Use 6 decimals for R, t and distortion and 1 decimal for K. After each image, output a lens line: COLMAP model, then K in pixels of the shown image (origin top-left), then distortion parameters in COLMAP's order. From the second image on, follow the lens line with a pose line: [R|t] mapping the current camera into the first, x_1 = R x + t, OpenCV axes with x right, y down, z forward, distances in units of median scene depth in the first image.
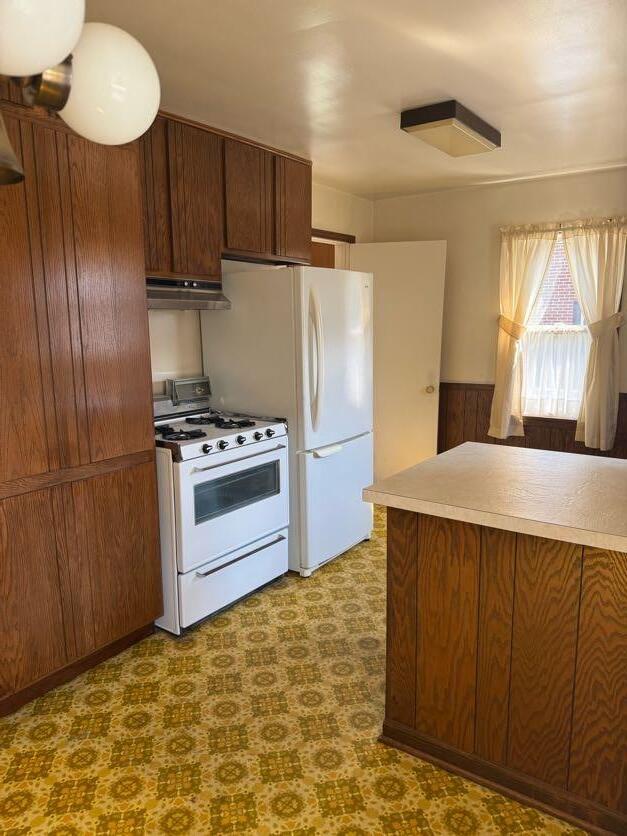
lens RADIAL K [[588.9, 0, 317.1], [0, 588.9, 416.9], [0, 0, 1]] dist [0.024550, -0.046978]
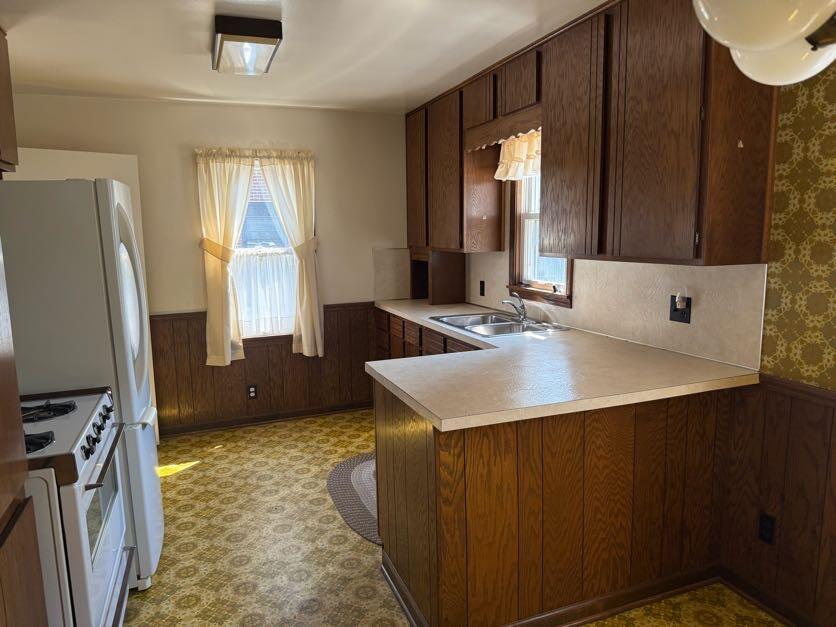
lens RADIAL K [[588.9, 0, 419.3], [0, 588.9, 314.2], [0, 0, 1]] dist [0.024550, -0.046978]
pose [[0.560280, -0.121061, 0.819409, -0.471392], [0.151673, 0.987530, 0.042192, -0.063518], [-0.814298, 0.100643, 0.571655, 0.292080]]
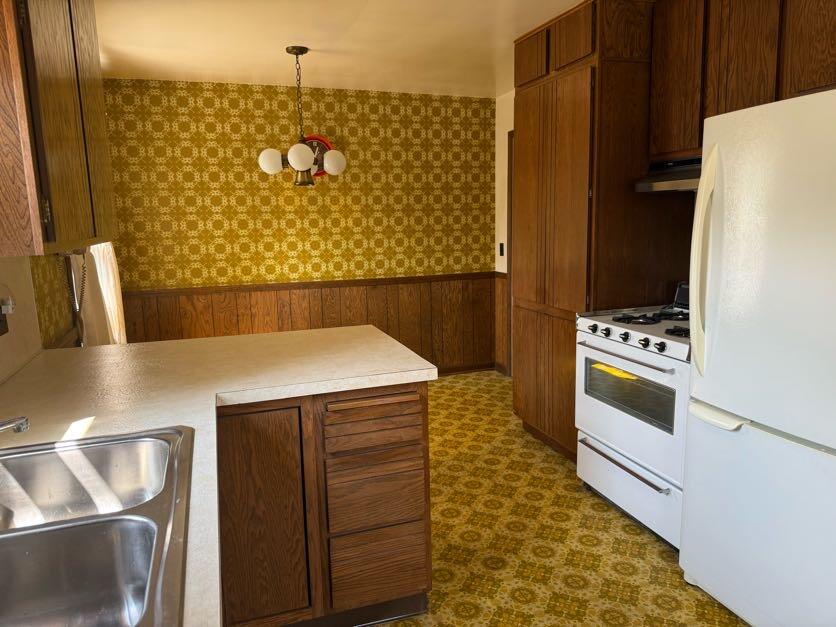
lens RADIAL K [[588.9, 0, 421.9], [0, 588.9, 317.2], [0, 0, 1]] dist [0.024550, -0.046978]
pose [[-0.584244, 0.152752, -0.797074, 0.790745], [-0.108000, 0.958760, 0.262900, -0.199575], [0.804360, 0.239681, -0.543652, 1.264668]]
